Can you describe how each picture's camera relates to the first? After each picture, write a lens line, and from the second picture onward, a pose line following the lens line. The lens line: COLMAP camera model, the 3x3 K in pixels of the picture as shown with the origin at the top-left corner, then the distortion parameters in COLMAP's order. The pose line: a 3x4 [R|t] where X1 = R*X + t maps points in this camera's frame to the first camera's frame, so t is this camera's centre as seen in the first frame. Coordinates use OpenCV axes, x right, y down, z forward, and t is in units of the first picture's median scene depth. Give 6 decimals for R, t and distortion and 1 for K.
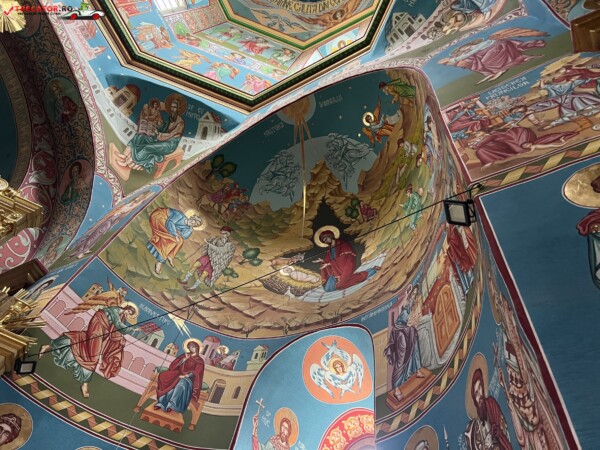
lens RADIAL K [[449.1, 0, 300.0], [0, 449.1, 225.0], [0, 0, 1]] dist [0.057467, -0.070203]
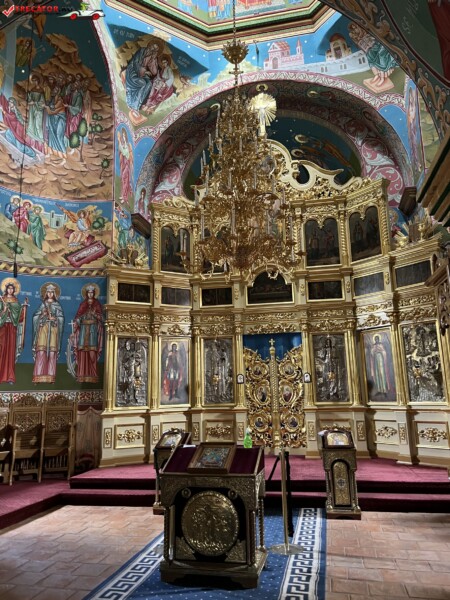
lens RADIAL K [[449.1, 0, 225.5], [0, 449.1, 296.9], [0, 0, 1]] dist [0.057467, -0.070203]
pose [[0.225398, -0.353083, -0.908035, 0.525256], [0.870756, 0.491070, 0.025195, -0.277165], [0.437013, -0.796356, 0.418135, -0.269878]]
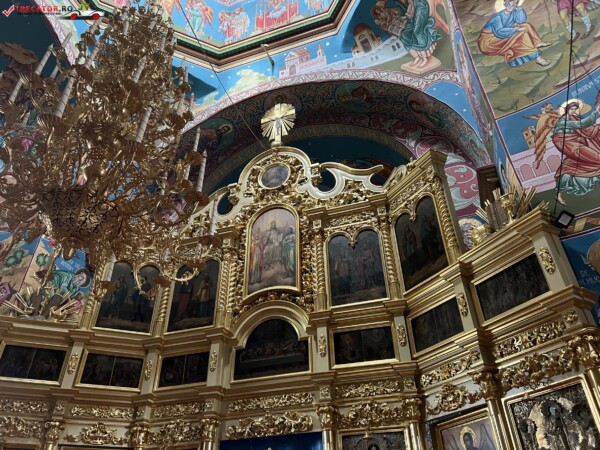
lens RADIAL K [[452.2, 0, 298.5], [0, 452.2, 220.0], [0, 0, 1]] dist [0.056418, -0.066331]
pose [[0.093045, -0.709944, -0.698085, 0.033643], [0.875758, 0.391924, -0.281856, 0.042823], [0.473699, -0.585128, 0.658206, 0.018321]]
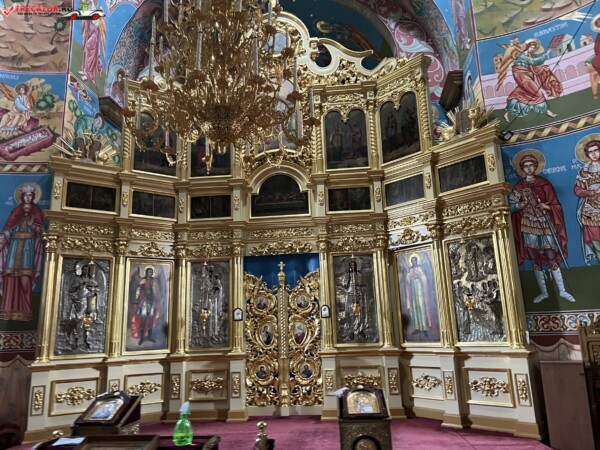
lens RADIAL K [[449.1, 0, 300.0], [0, 449.1, 225.0], [0, 0, 1]] dist [0.057467, -0.070203]
pose [[0.315750, -0.371521, -0.873083, 0.233644], [0.859398, 0.501984, 0.097193, -0.164838], [0.402165, -0.781015, 0.477786, -0.155660]]
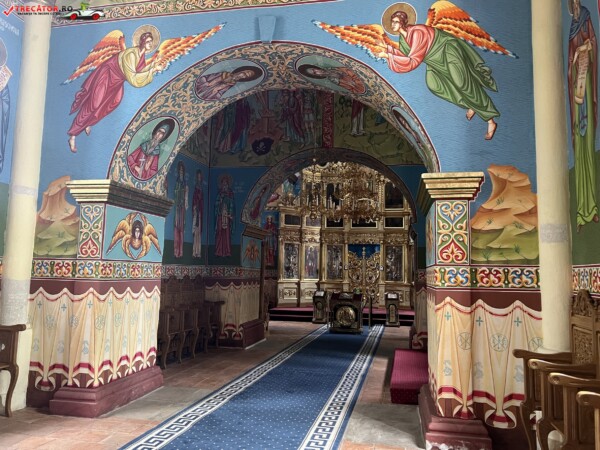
lens RADIAL K [[452.2, 0, 298.5], [0, 452.2, 220.0], [0, 0, 1]] dist [0.056418, -0.066331]
pose [[0.223853, -0.255987, -0.940404, 1.643132], [0.850794, 0.522013, 0.060425, -0.607751], [0.475435, -0.813617, 0.334647, -0.650365]]
